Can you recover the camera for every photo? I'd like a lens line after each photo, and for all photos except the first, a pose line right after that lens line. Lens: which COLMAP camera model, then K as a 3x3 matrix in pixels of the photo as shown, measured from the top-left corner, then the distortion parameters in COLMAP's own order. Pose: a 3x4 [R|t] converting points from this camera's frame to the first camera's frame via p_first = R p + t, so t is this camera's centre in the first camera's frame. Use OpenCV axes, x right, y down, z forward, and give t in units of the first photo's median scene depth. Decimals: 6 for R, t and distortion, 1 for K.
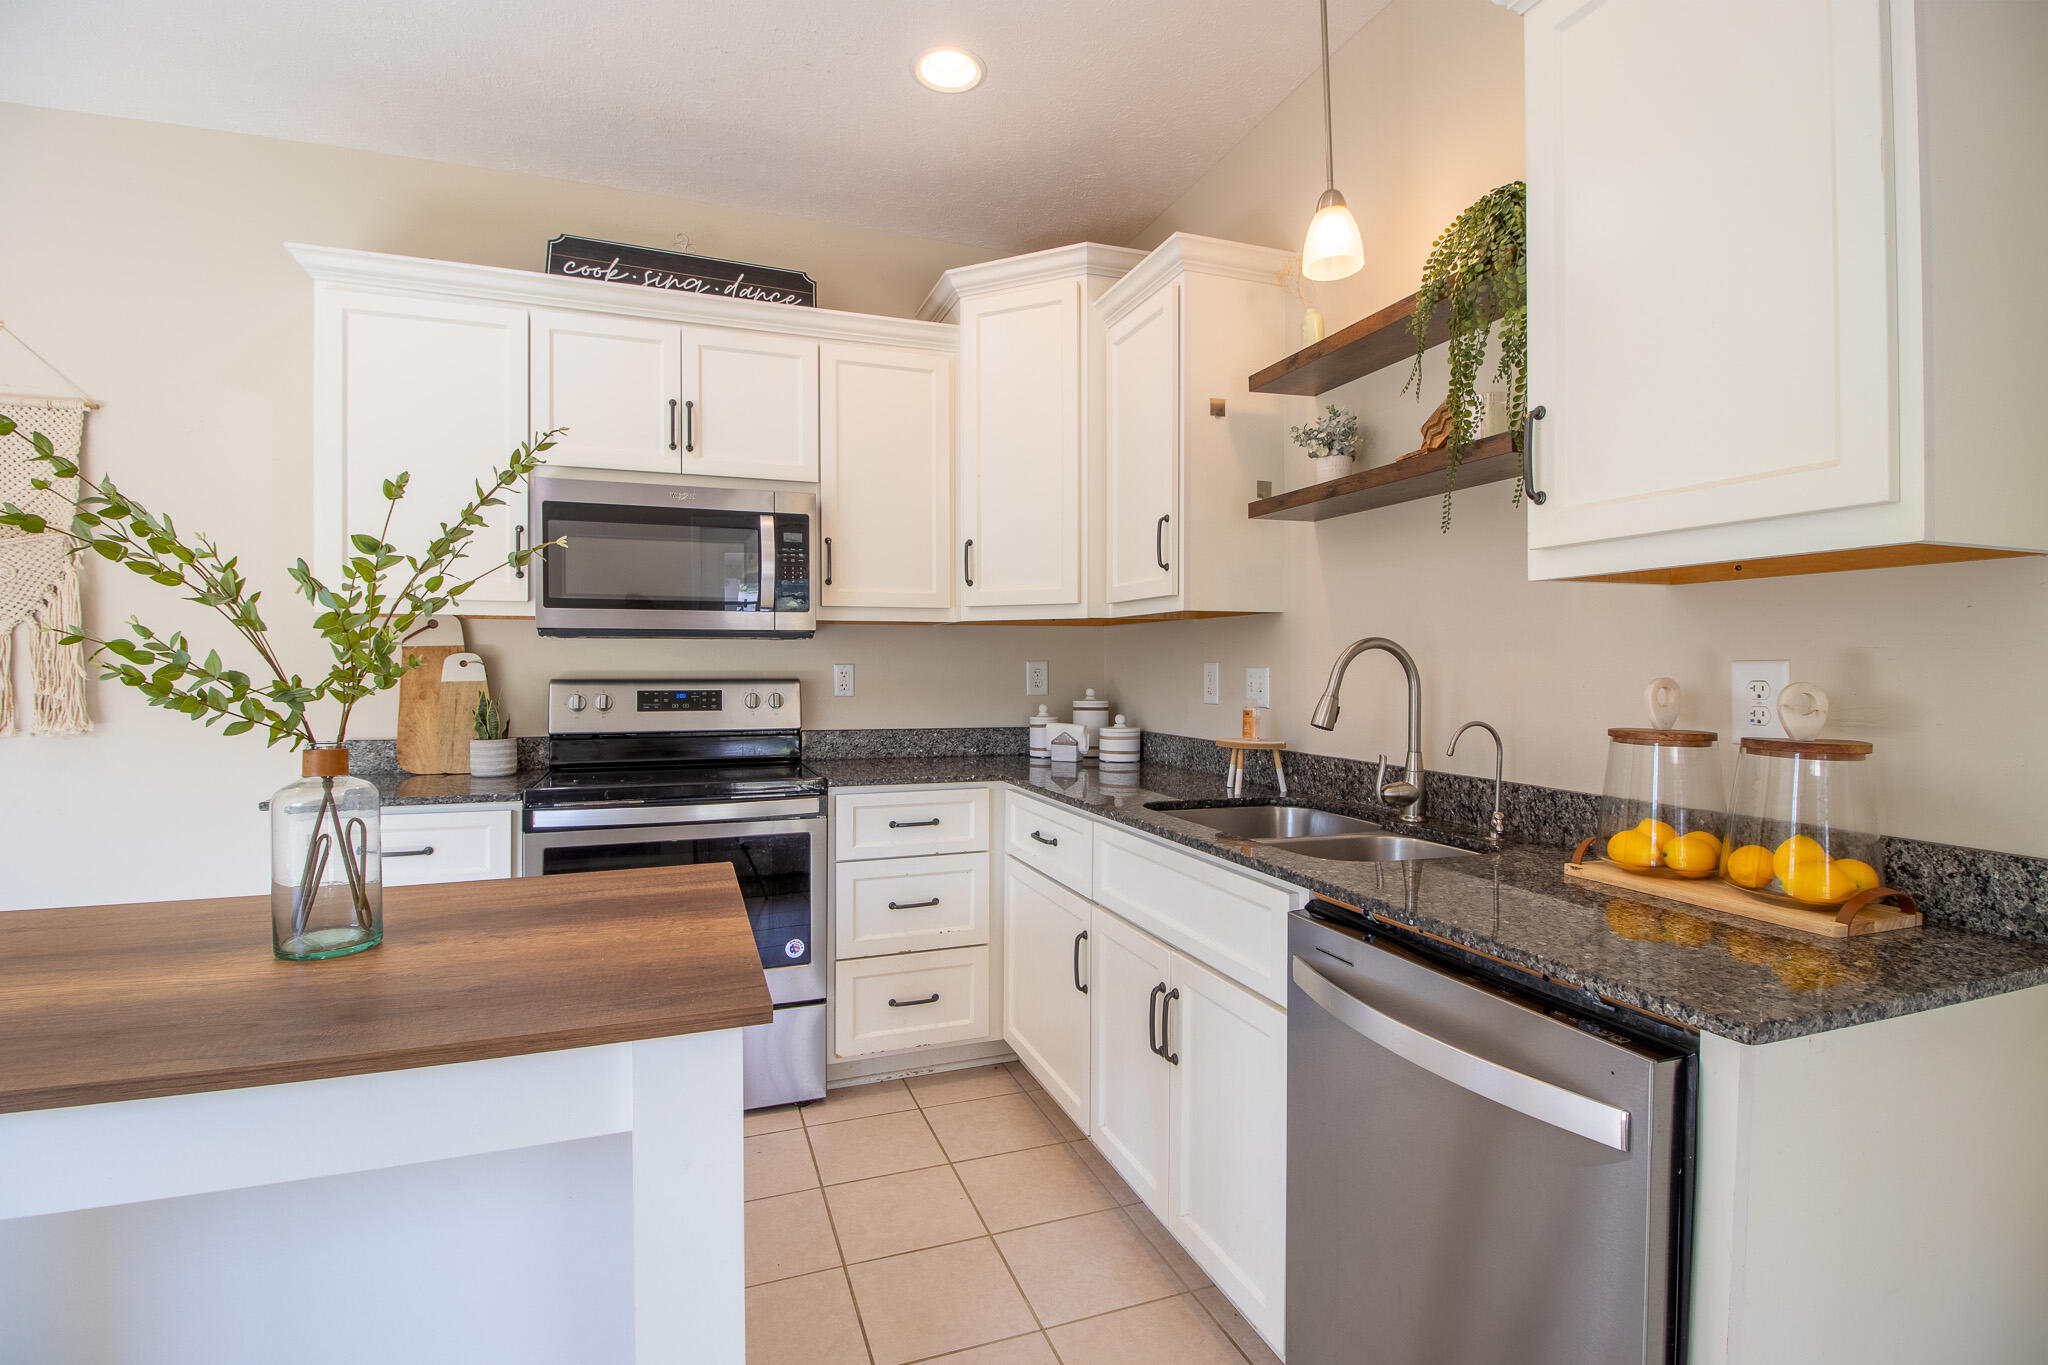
lens RADIAL K [[949.3, 0, 1030.0], [0, 949.3, 671.0], [0, 0, 1]] dist [0.001781, -0.014342]
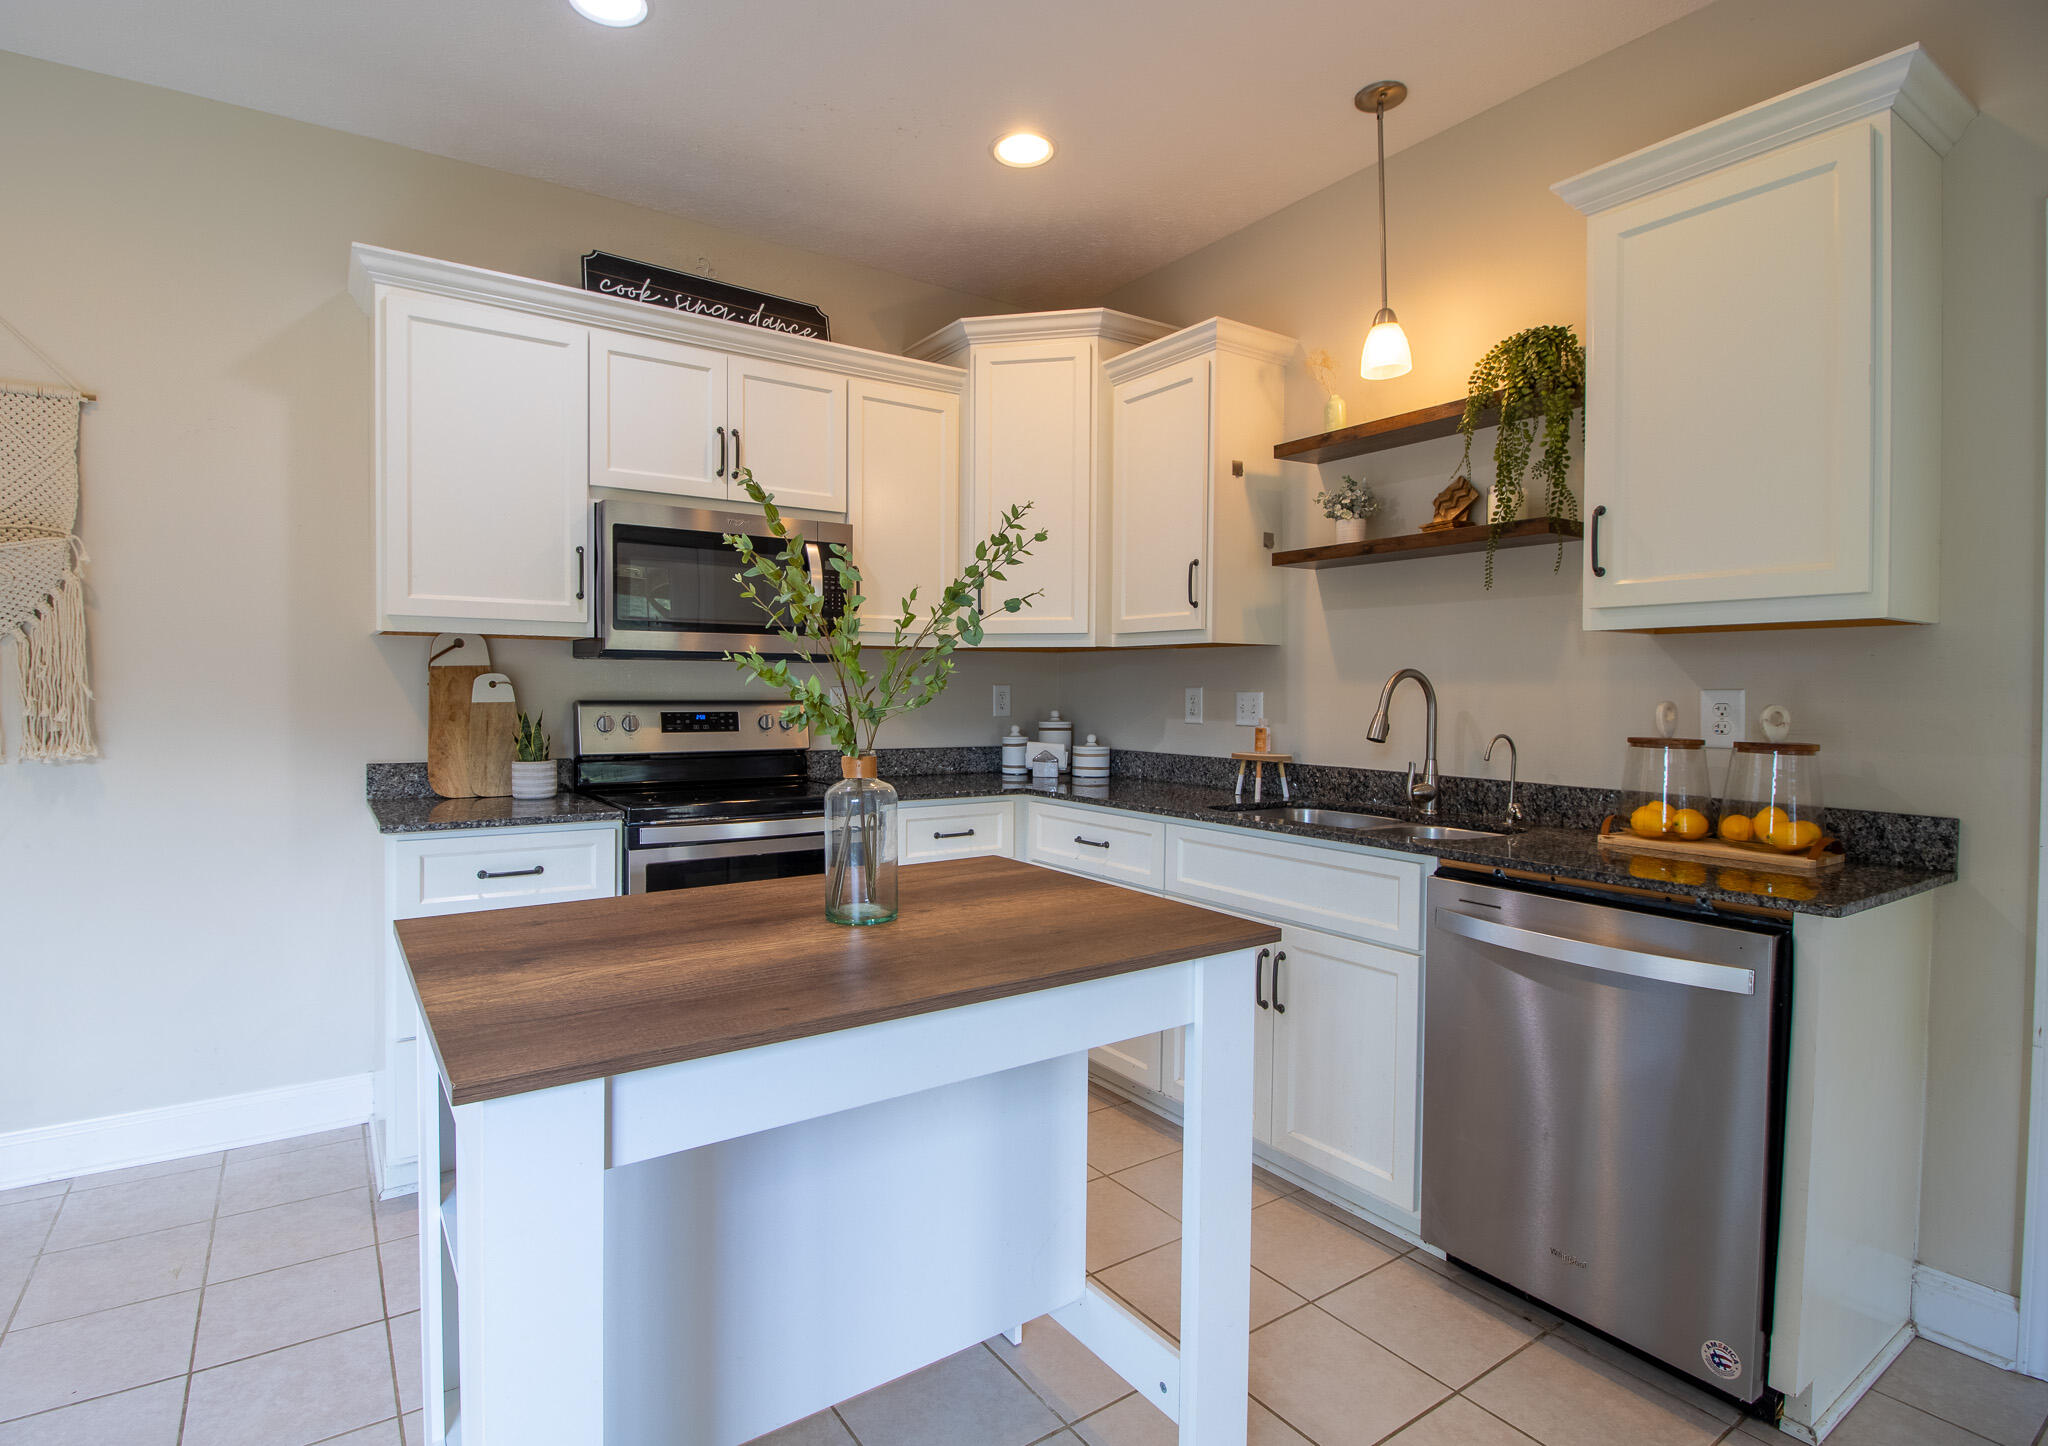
lens RADIAL K [[1004.6, 0, 971.7], [0, 1004.6, 712.7], [0, 0, 1]] dist [0.002781, -0.015967]
pose [[0.974761, -0.000091, 0.223250, -0.395439], [-0.004158, 0.999819, 0.018565, 0.000311], [-0.223211, -0.019025, 0.974584, -0.134044]]
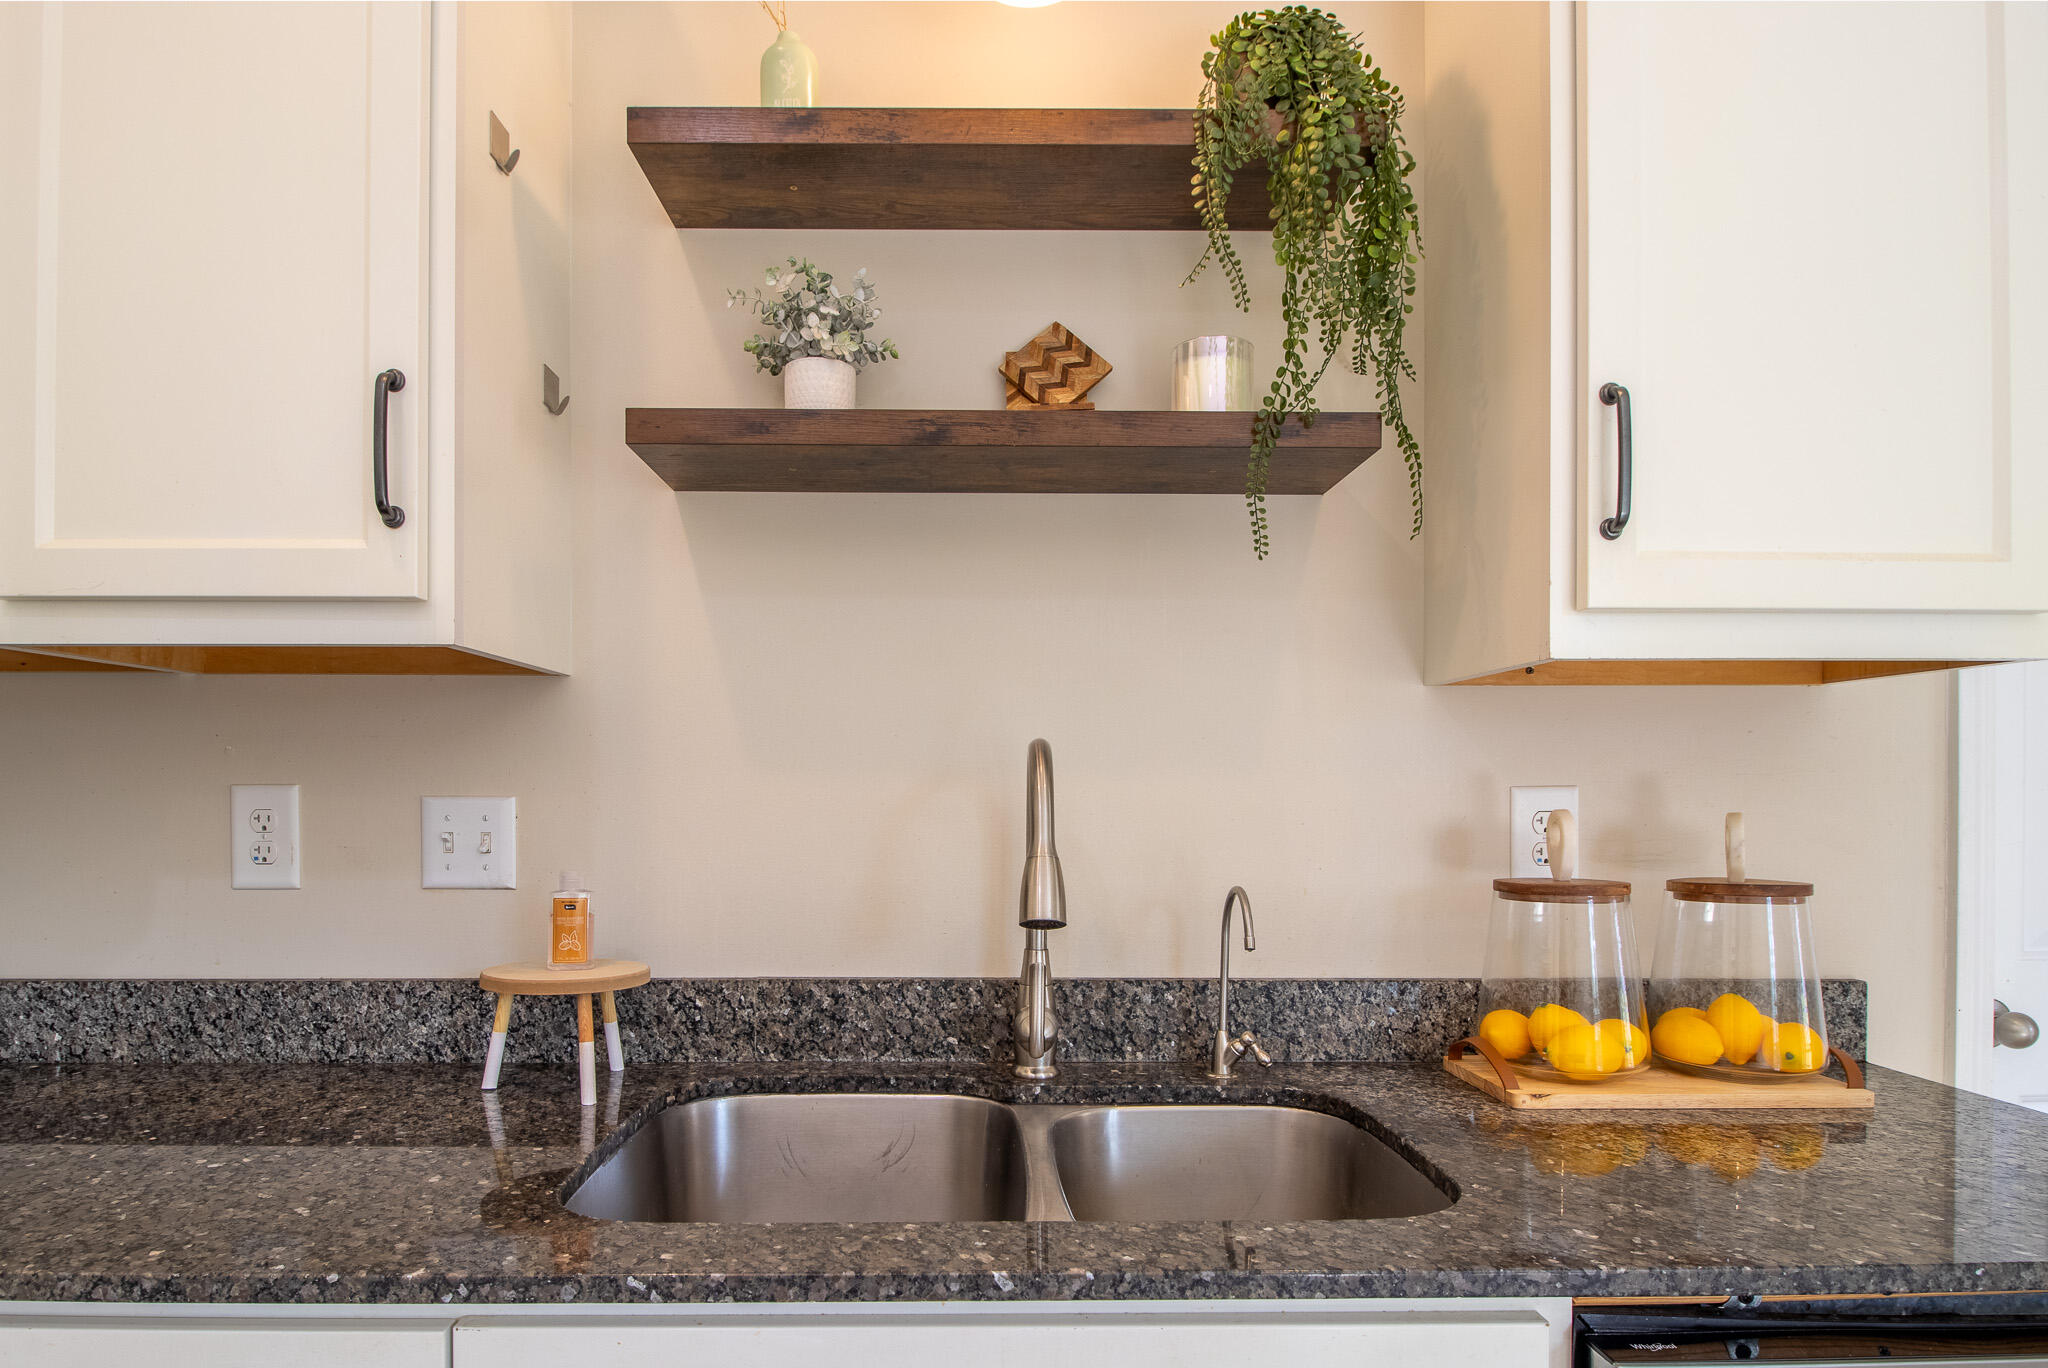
lens RADIAL K [[1135.3, 0, 980.0], [0, 1135.3, 793.4], [0, 0, 1]] dist [-0.001231, -0.000566]
pose [[0.340567, -0.003669, 0.940213, -0.182558], [0.005552, 0.999983, 0.001891, -0.005273], [-0.940204, 0.004576, 0.340582, 0.649902]]
